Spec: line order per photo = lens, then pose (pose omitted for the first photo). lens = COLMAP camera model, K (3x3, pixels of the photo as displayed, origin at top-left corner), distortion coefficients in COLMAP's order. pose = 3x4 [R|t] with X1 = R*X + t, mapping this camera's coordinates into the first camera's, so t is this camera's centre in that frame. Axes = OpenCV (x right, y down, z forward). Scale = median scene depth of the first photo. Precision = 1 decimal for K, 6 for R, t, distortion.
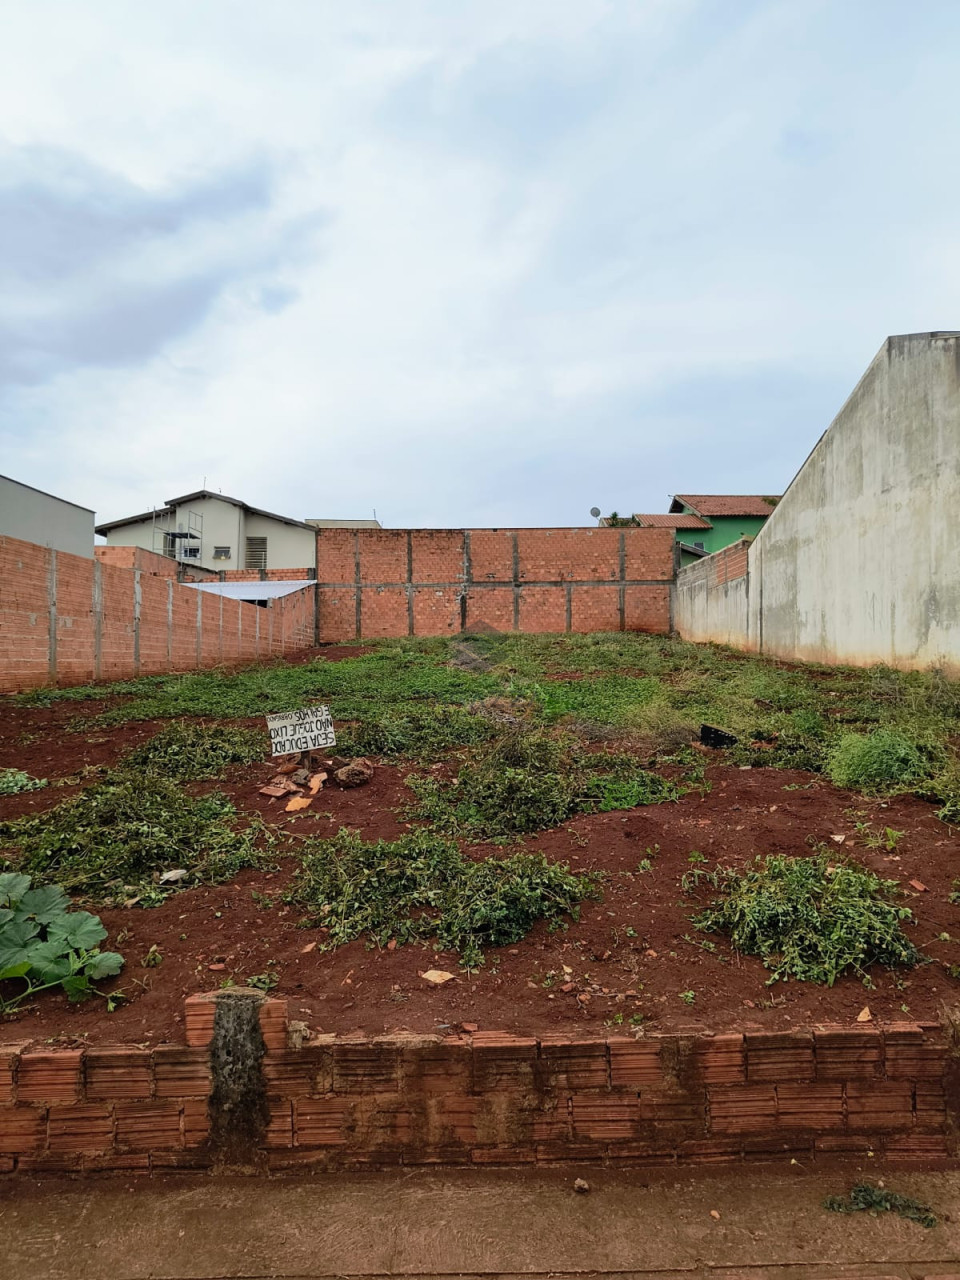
lens RADIAL K [[862.7, 0, 484.1], [0, 862.7, 629.1], [0, 0, 1]] dist [0.041654, -0.063799]
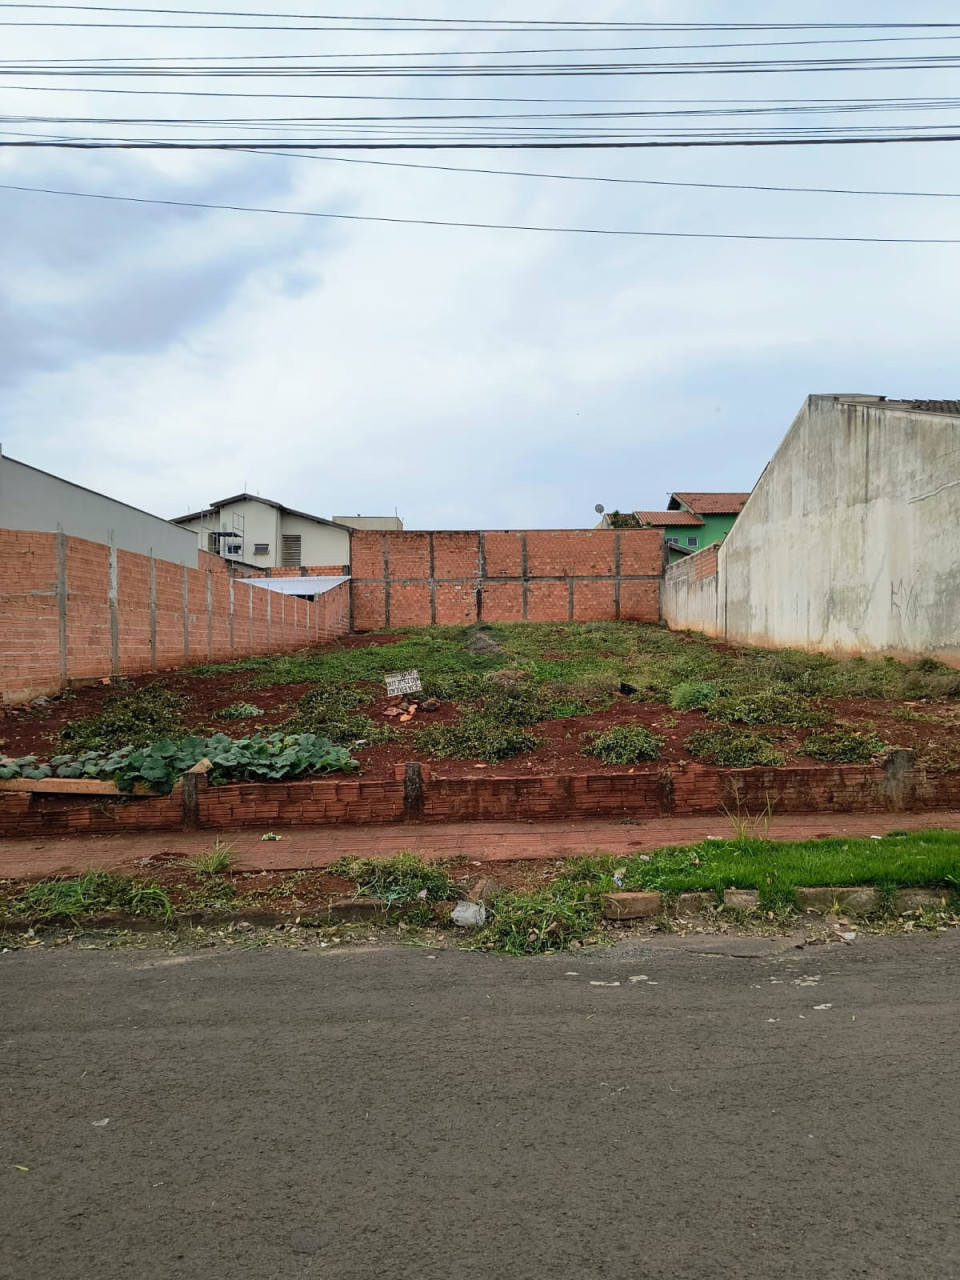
lens RADIAL K [[860.8, 0, 487.5], [0, 860.8, 643.7], [0, 0, 1]] dist [0.052290, -0.055199]
pose [[0.999934, -0.002880, -0.011126, -0.000304], [0.003261, 0.999403, 0.034396, -0.011725], [0.011020, -0.034430, 0.999346, -0.299392]]
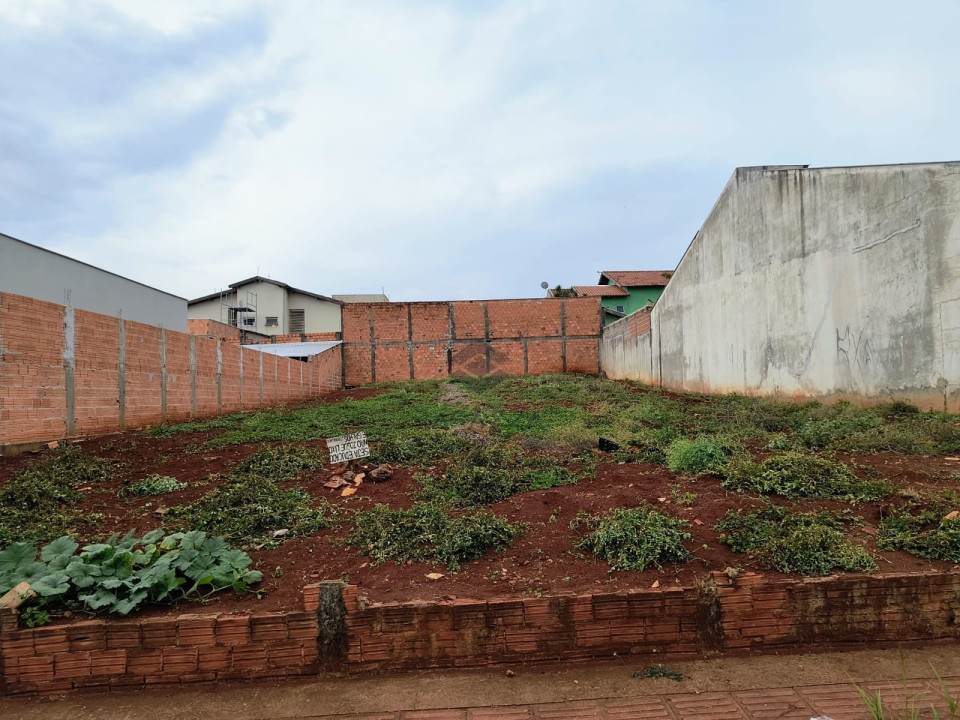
lens RADIAL K [[647.0, 0, 480.0], [0, 647.0, 360.0], [0, 0, 1]] dist [0.041654, -0.063799]
pose [[0.999479, -0.024058, 0.021523, 0.004461], [0.024421, 0.999562, -0.016735, -0.006704], [-0.021111, 0.017252, 0.999628, -0.073819]]
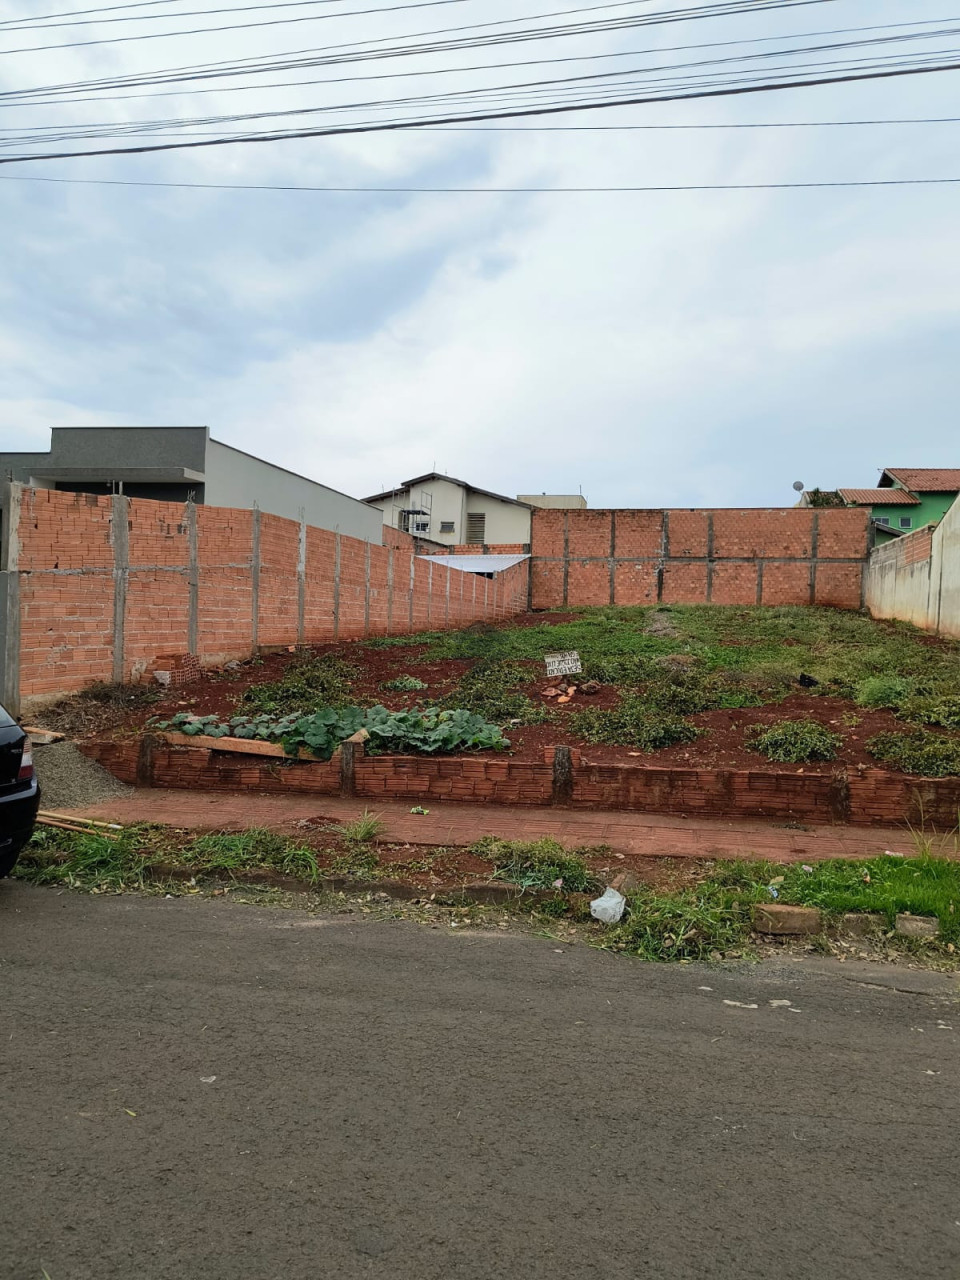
lens RADIAL K [[860.0, 0, 476.4], [0, 860.0, 639.0], [0, 0, 1]] dist [0.051196, -0.056325]
pose [[0.972008, 0.035506, -0.232249, 0.013110], [-0.023154, 0.998179, 0.055693, -0.012284], [0.233804, -0.048757, 0.971060, -0.285496]]
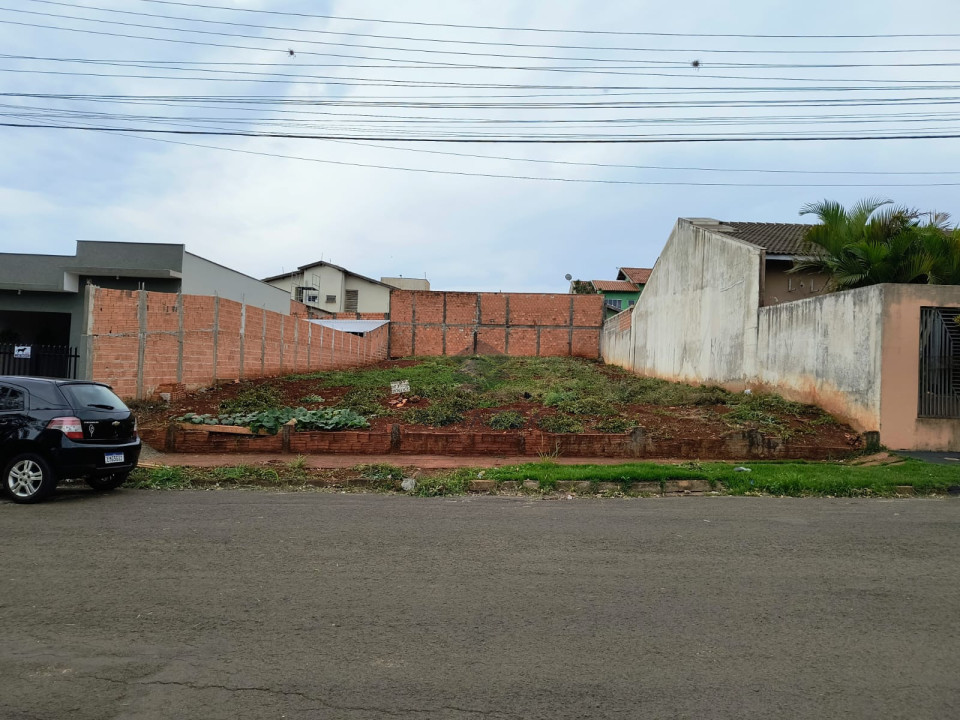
lens RADIAL K [[645.0, 0, 464.8], [0, 645.0, 355.4], [0, 0, 1]] dist [0.051196, -0.056325]
pose [[0.997599, 0.032091, -0.061377, 0.068692], [-0.031370, 0.999428, 0.012666, -0.017265], [0.061748, -0.010710, 0.998034, -0.528087]]
